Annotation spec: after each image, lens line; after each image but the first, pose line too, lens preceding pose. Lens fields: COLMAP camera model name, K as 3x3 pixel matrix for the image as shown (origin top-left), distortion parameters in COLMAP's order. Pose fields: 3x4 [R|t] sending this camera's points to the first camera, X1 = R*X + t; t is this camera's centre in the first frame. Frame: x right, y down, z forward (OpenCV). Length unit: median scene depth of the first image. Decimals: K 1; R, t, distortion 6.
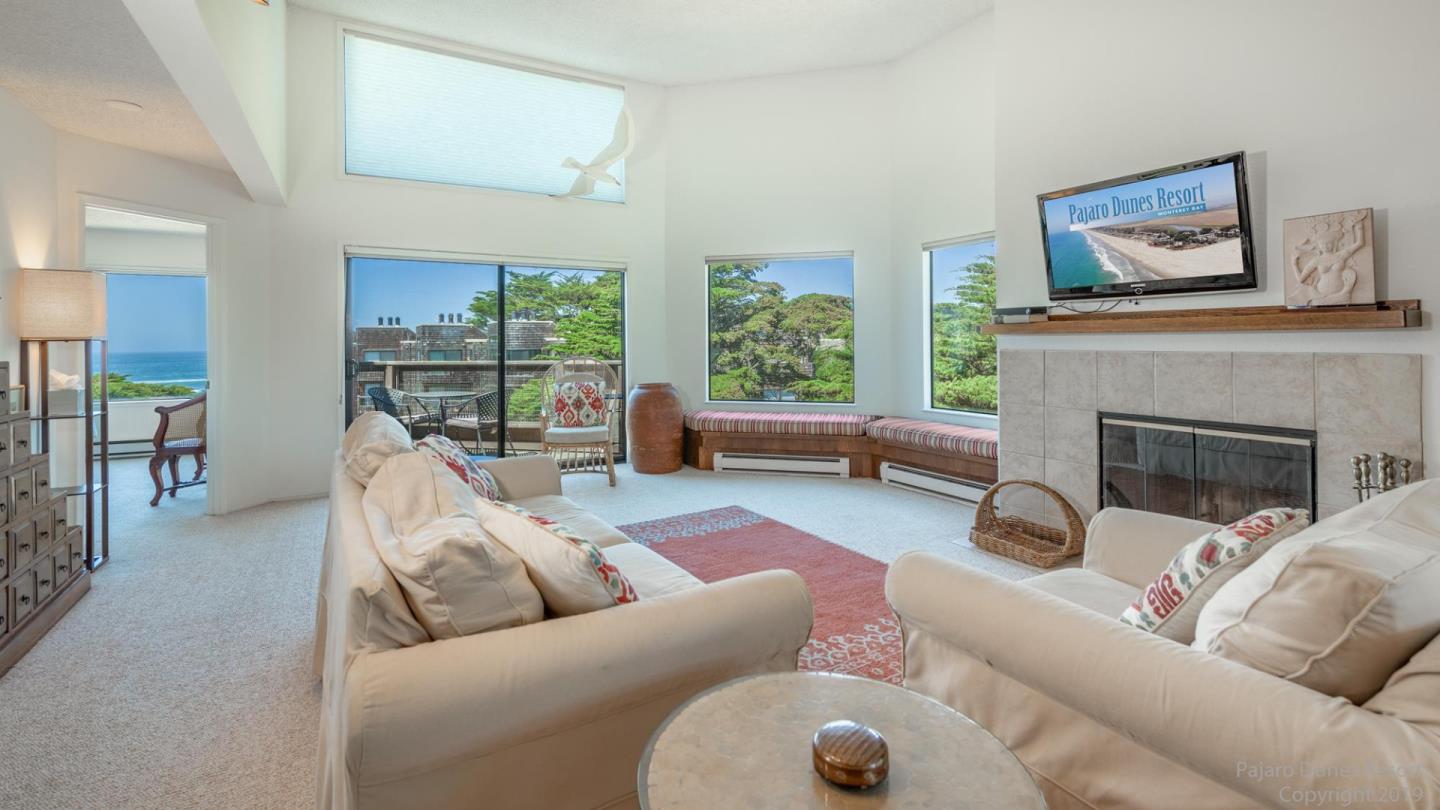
lens RADIAL K [[630.3, 0, 716.7], [0, 630.3, 335.1], [0, 0, 1]] dist [0.003387, 0.000018]
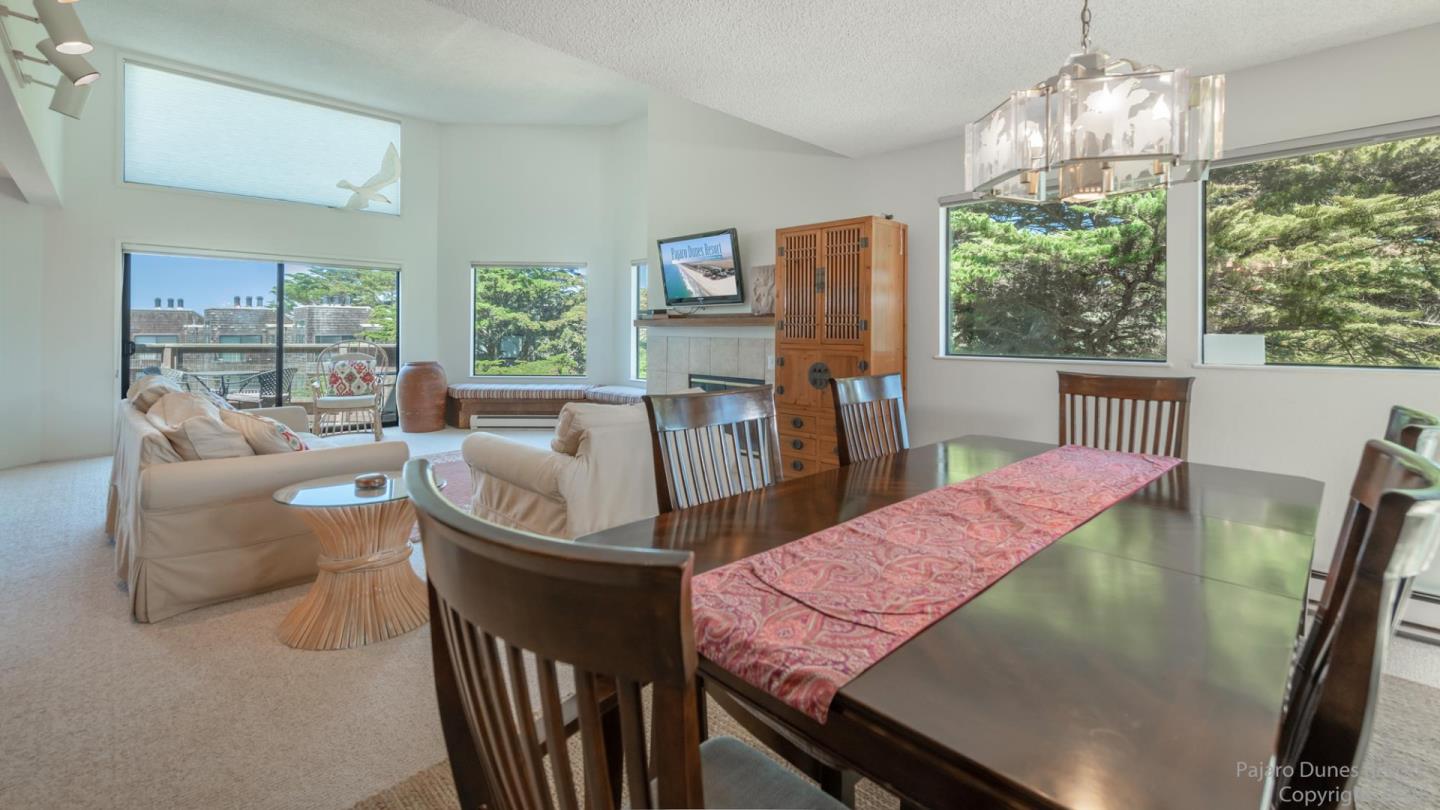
lens RADIAL K [[604.9, 0, 730.8], [0, 604.9, 328.0], [0, 0, 1]] dist [-0.000876, -0.000289]
pose [[0.963655, 0.013152, 0.266827, 0.180505], [-0.014594, 0.999888, 0.003423, -0.004005], [-0.266752, -0.007193, 0.963738, -0.343054]]
